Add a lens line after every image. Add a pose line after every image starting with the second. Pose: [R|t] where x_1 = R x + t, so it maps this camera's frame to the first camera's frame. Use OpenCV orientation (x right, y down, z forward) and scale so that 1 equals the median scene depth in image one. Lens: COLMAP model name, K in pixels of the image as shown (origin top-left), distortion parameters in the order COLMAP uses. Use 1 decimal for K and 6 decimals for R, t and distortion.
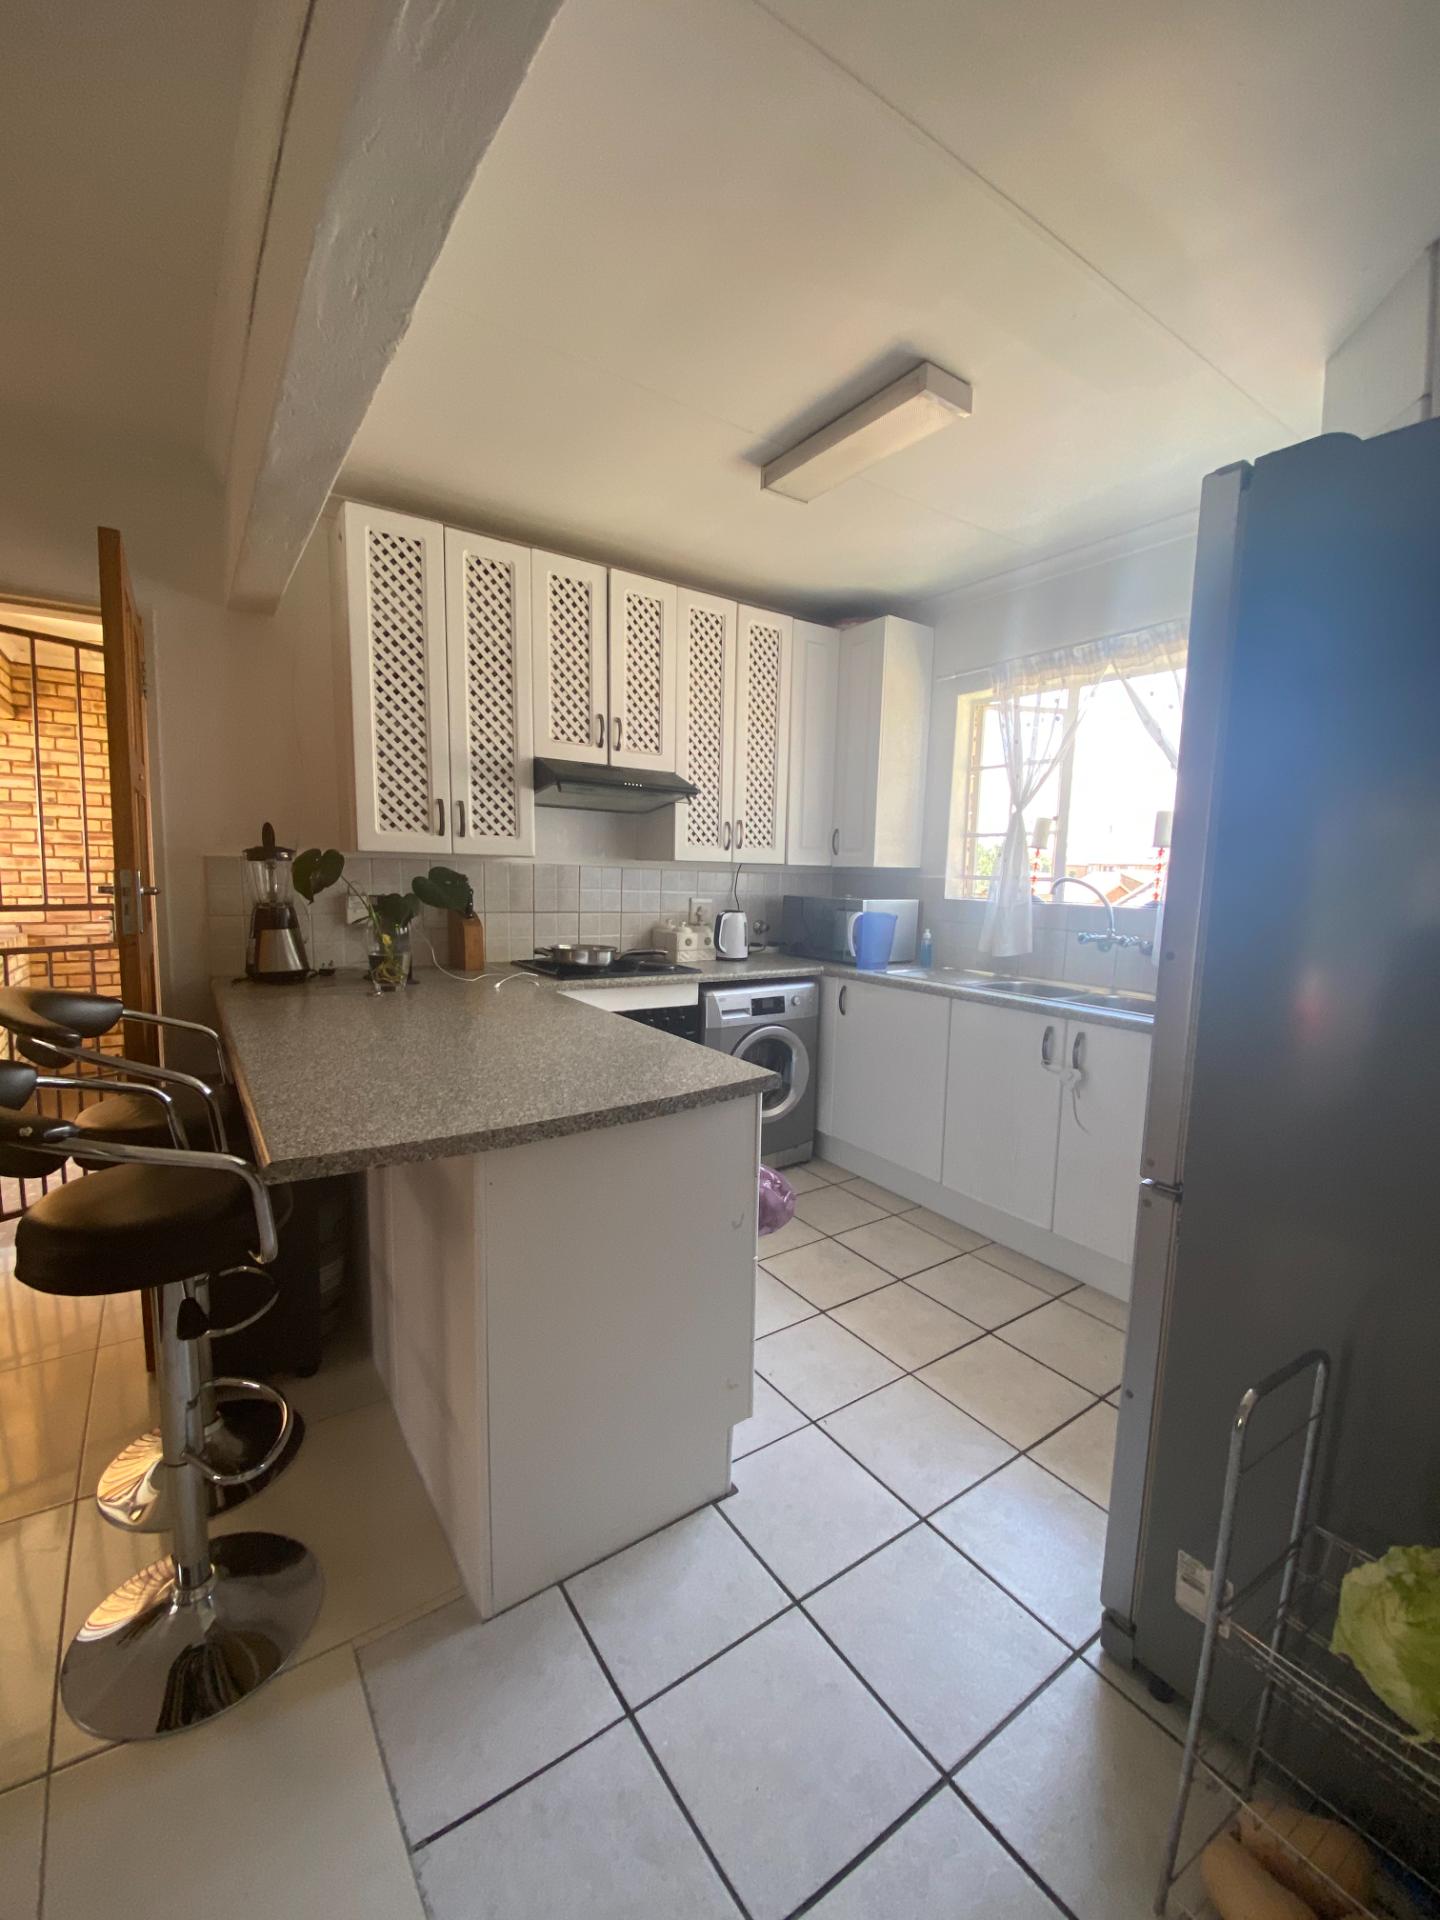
lens RADIAL K [[770.3, 0, 723.3], [0, 770.3, 963.8], [0, 0, 1]] dist [0.042550, -0.033683]
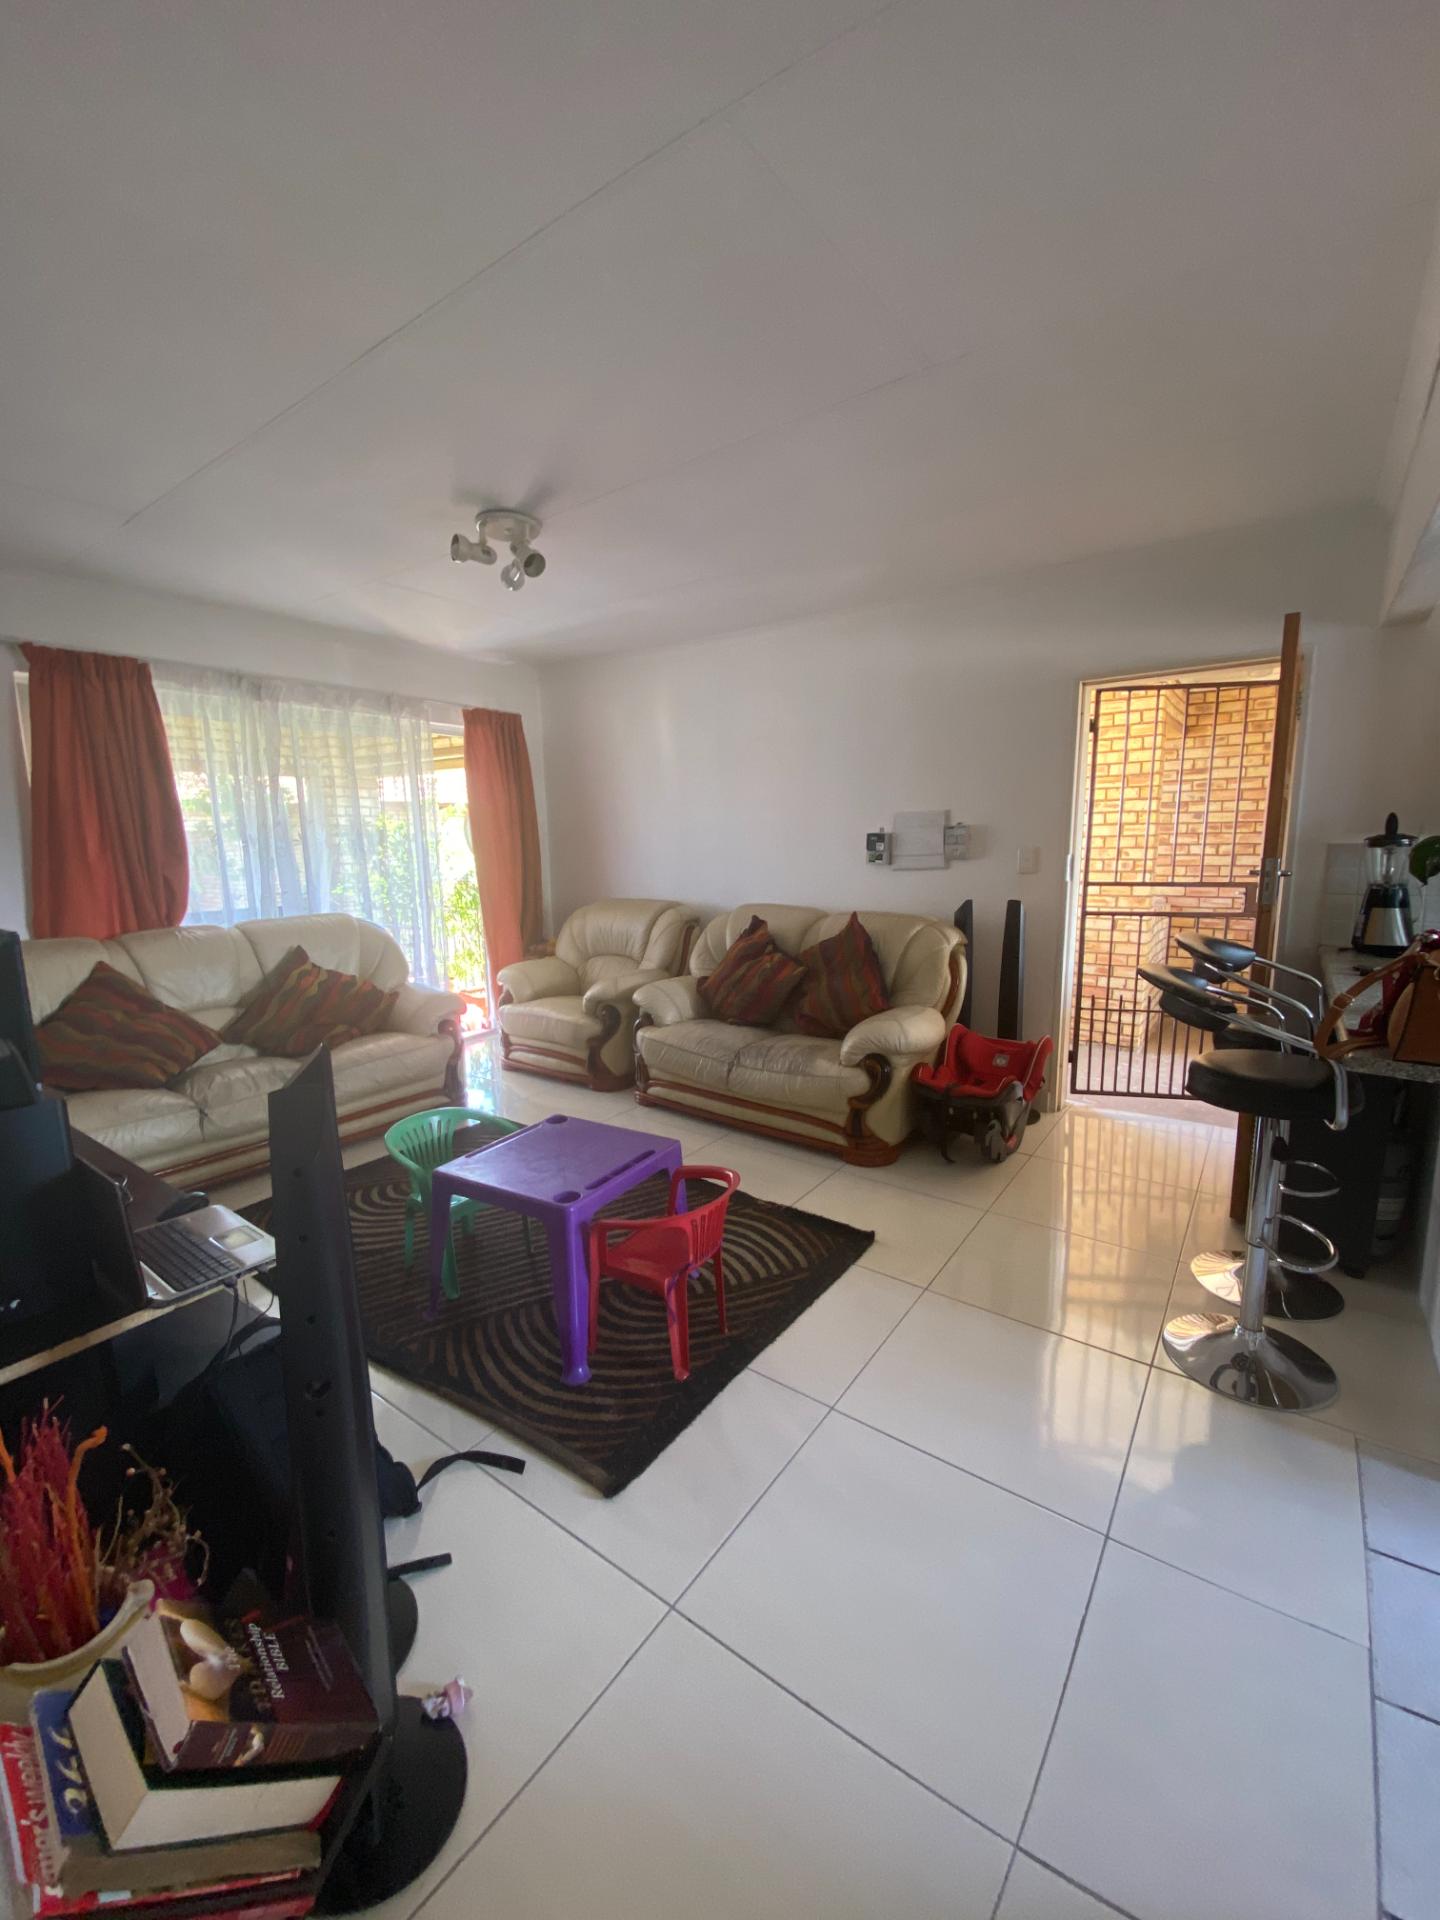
lens RADIAL K [[770.3, 0, 723.3], [0, 770.3, 963.8], [0, 0, 1]] dist [0.042550, -0.033683]
pose [[0.332849, 0.113357, -0.936142, 0.156692], [-0.086777, 0.992218, 0.089294, 0.016770], [0.938979, 0.051514, 0.340096, -0.255150]]
